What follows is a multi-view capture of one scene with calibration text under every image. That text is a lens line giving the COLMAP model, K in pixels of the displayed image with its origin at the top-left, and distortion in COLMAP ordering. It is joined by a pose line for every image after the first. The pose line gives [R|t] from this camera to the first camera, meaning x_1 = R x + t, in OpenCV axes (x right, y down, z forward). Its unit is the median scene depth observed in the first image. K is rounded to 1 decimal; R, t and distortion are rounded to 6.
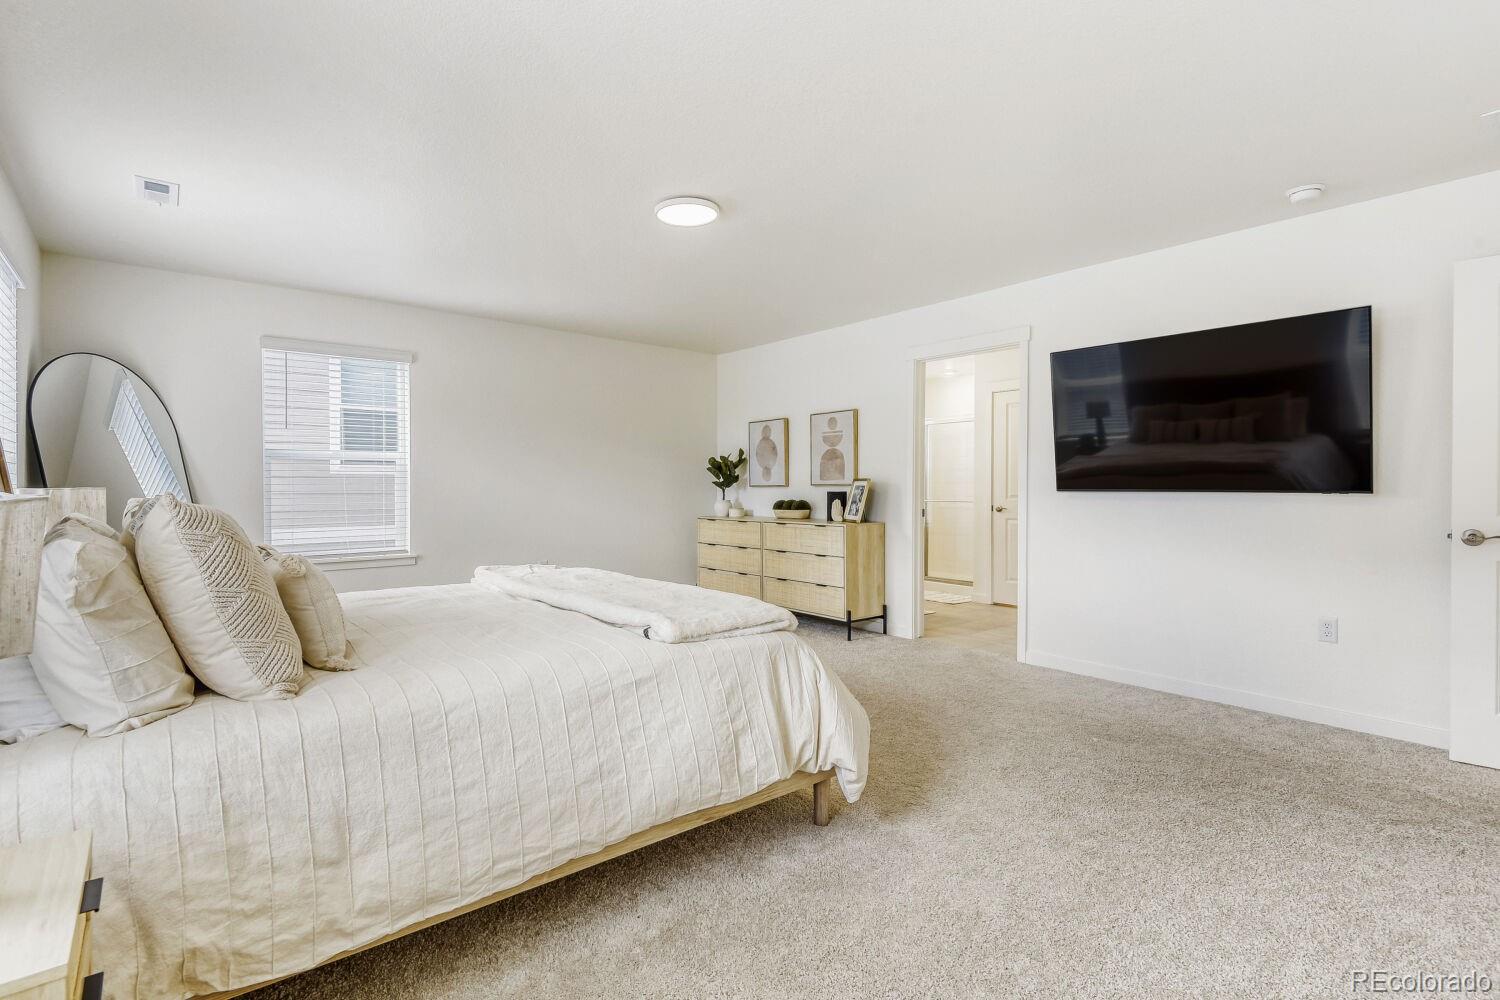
lens RADIAL K [[712.6, 0, 755.6], [0, 712.6, 511.7], [0, 0, 1]] dist [0.000889, 0.000003]
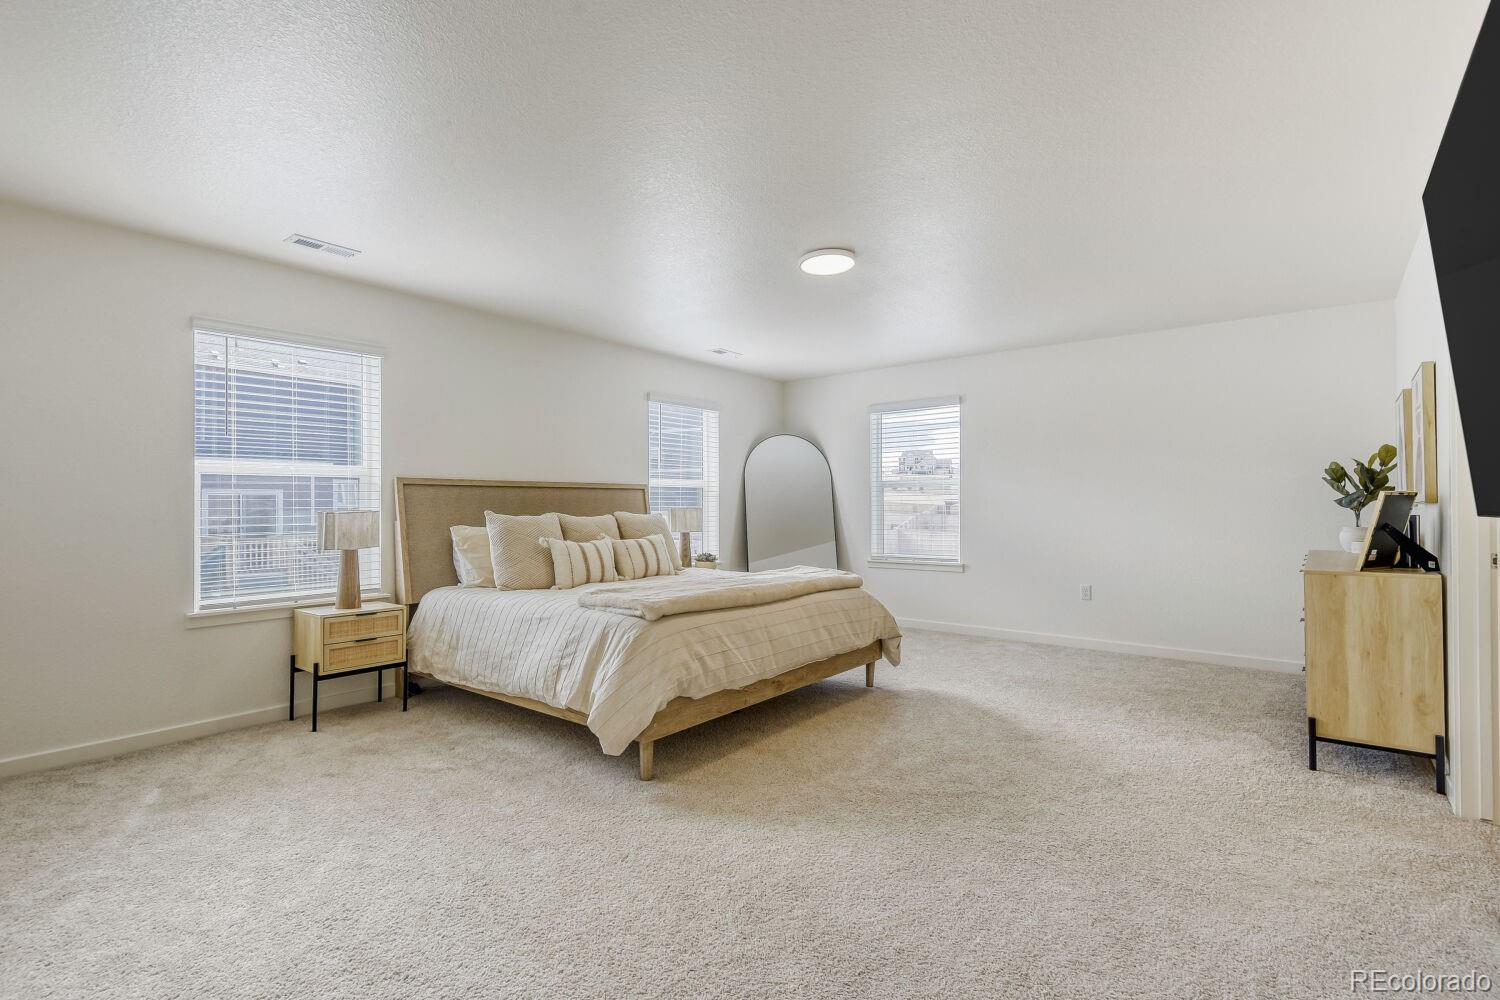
lens RADIAL K [[704.4, 0, 750.0], [0, 704.4, 500.0], [0, 0, 1]] dist [0.010111, -0.000321]
pose [[0.193925, -0.009577, -0.980970, 0.686823], [-0.031567, 0.999374, -0.015997, -0.018389], [0.980508, 0.034068, 0.193501, 0.478340]]
